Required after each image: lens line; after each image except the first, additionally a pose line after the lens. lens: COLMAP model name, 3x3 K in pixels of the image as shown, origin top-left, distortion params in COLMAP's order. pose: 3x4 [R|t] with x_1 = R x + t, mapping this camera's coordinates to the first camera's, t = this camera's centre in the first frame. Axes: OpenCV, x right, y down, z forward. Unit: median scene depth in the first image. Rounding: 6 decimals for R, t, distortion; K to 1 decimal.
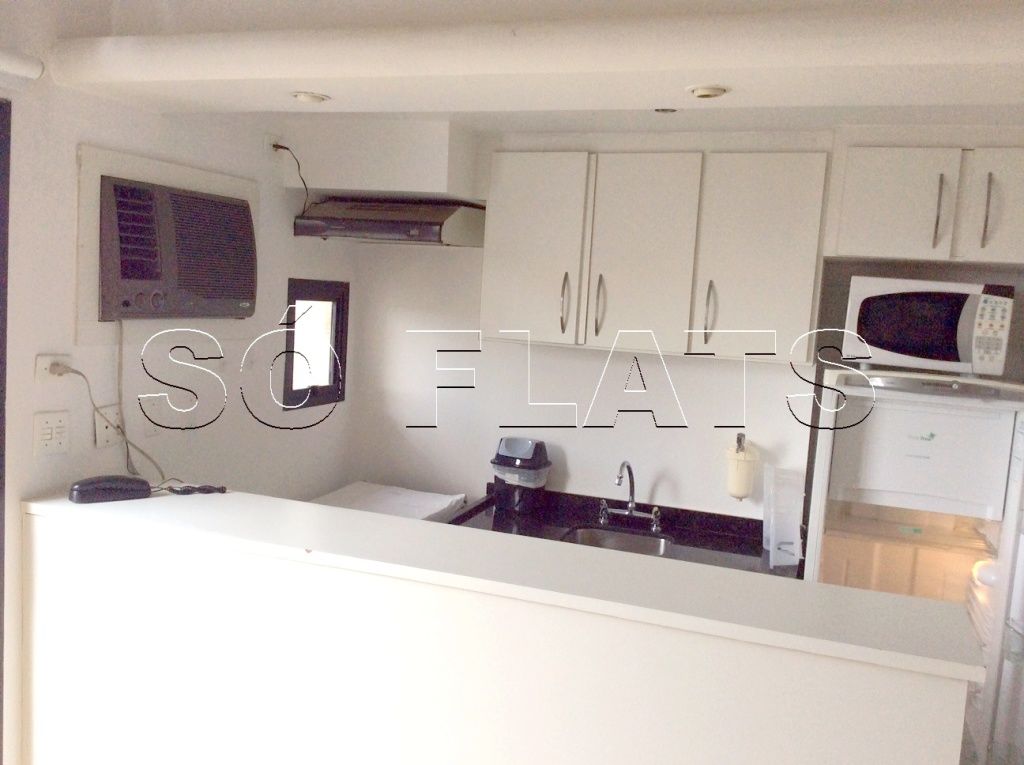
lens RADIAL K [[934.7, 0, 513.8], [0, 934.7, 379.0], [0, 0, 1]] dist [0.027939, 0.000000]
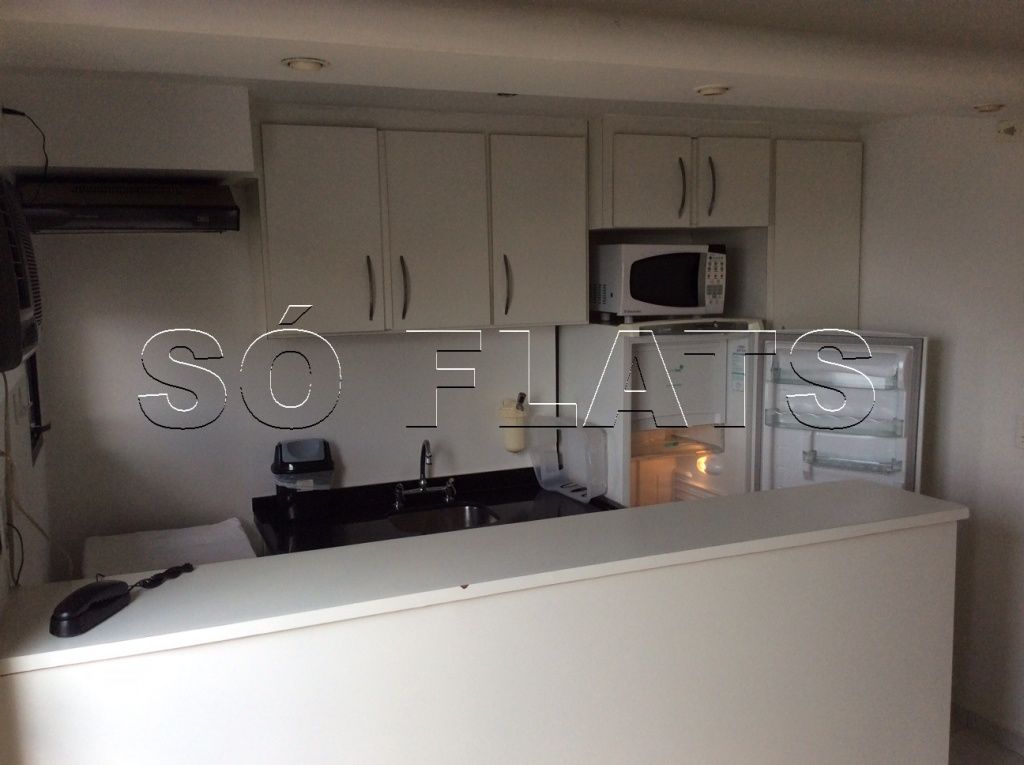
lens RADIAL K [[934.7, 0, 520.0], [0, 934.7, 373.4], [0, 0, 1]] dist [0.027939, 0.000000]
pose [[0.728899, -0.149643, 0.668067, -0.492751], [0.126034, 0.988471, 0.083902, -0.057029], [-0.672921, 0.023043, 0.739356, 0.196841]]
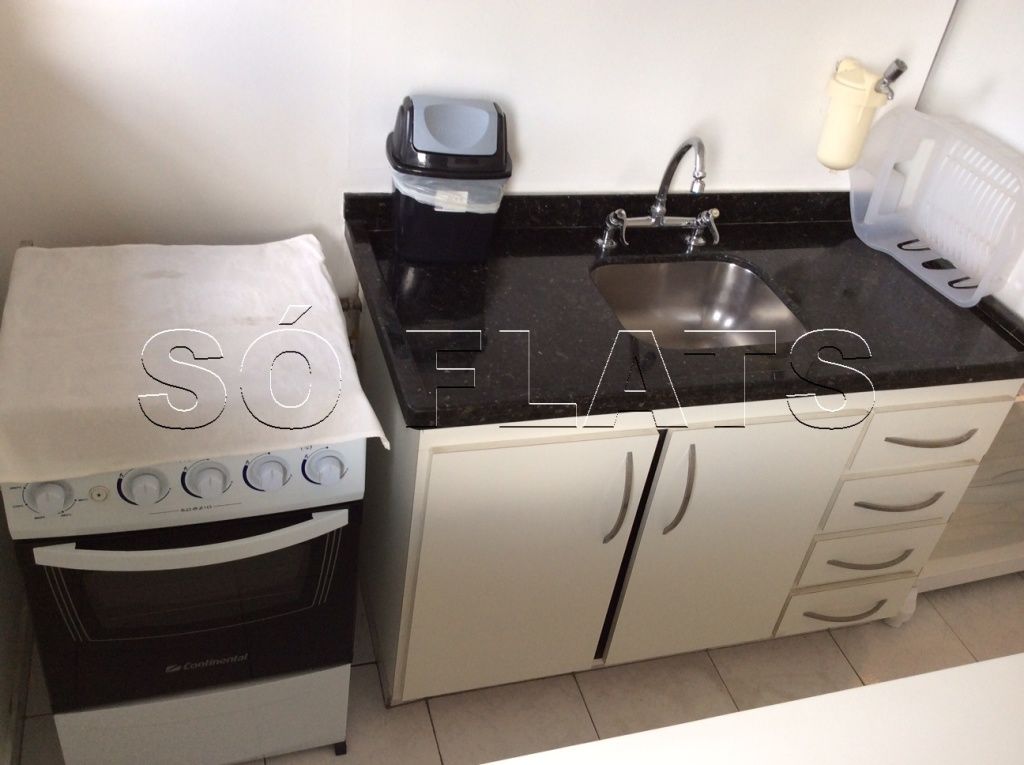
lens RADIAL K [[934.7, 0, 519.9], [0, 934.7, 387.0], [0, 0, 1]] dist [0.027939, 0.000000]
pose [[0.799914, -0.314455, 0.511132, -0.262880], [-0.024686, 0.833761, 0.551573, -0.077289], [-0.599607, -0.453829, 0.659174, 0.706218]]
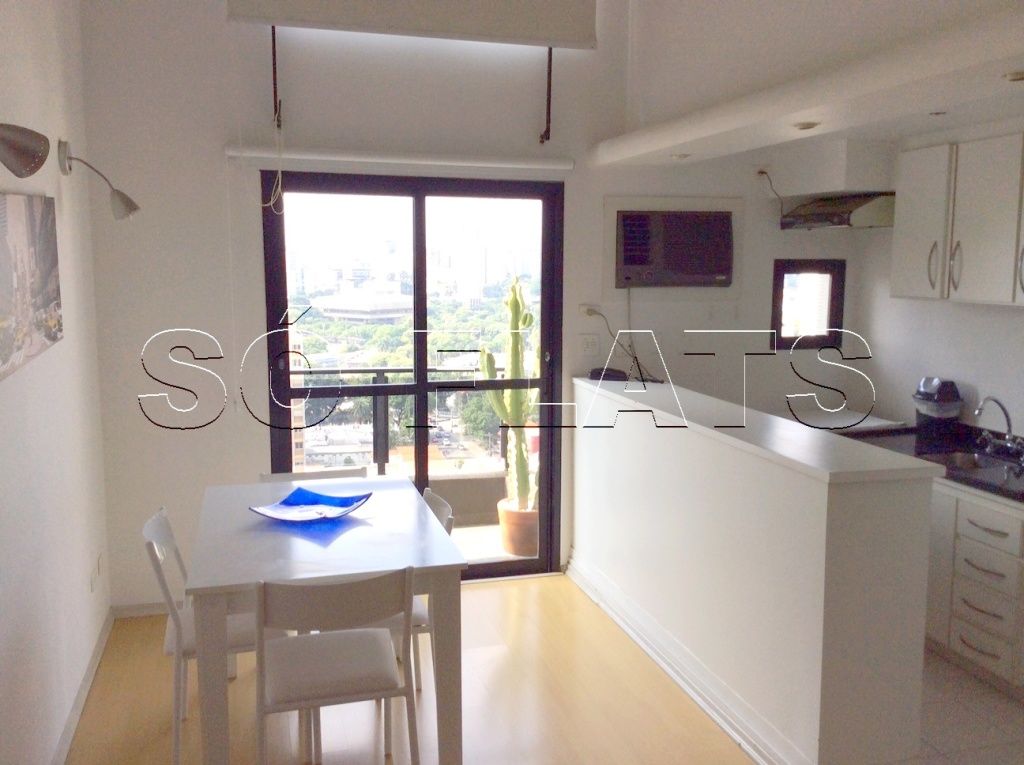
lens RADIAL K [[934.7, 0, 513.5], [0, 934.7, 382.0], [0, 0, 1]] dist [0.027939, 0.000000]
pose [[0.584450, 0.049575, -0.809914, 0.774024], [-0.045495, 0.998564, 0.028292, 0.066608], [0.810153, 0.020312, 0.585866, -0.207709]]
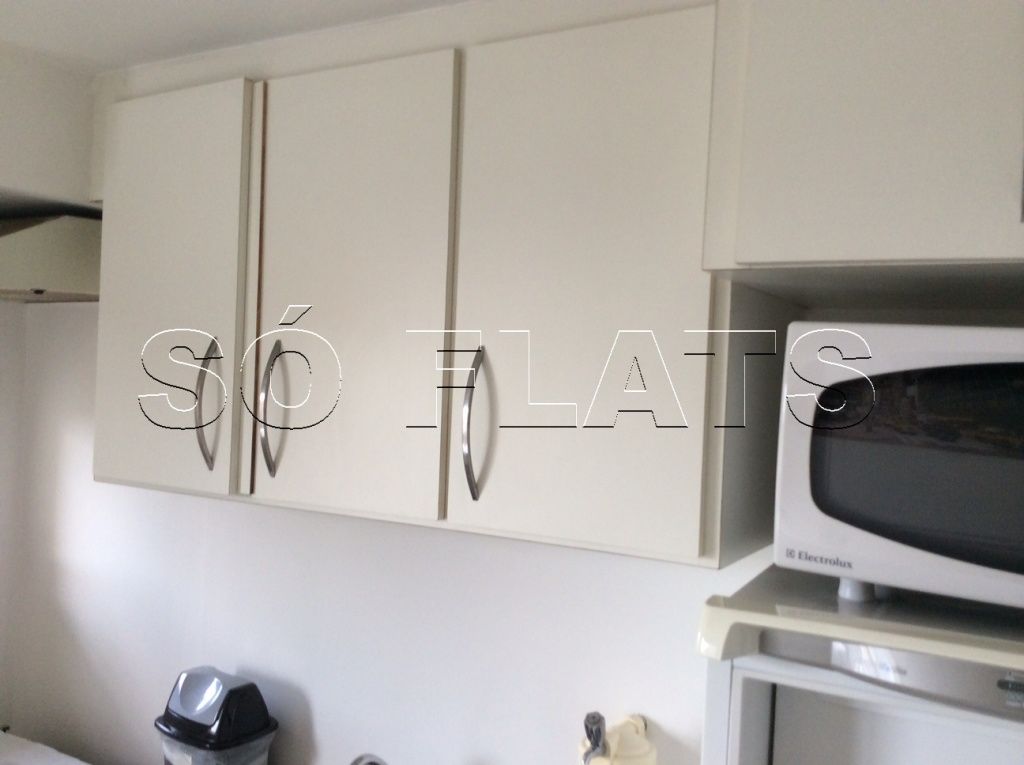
lens RADIAL K [[934.7, 0, 516.1], [0, 934.7, 374.9], [0, 0, 1]] dist [0.027939, 0.000000]
pose [[0.986518, -0.018318, -0.162626, 0.282333], [0.002257, 0.995144, -0.098403, -0.051401], [0.163639, 0.096709, 0.981769, 0.581007]]
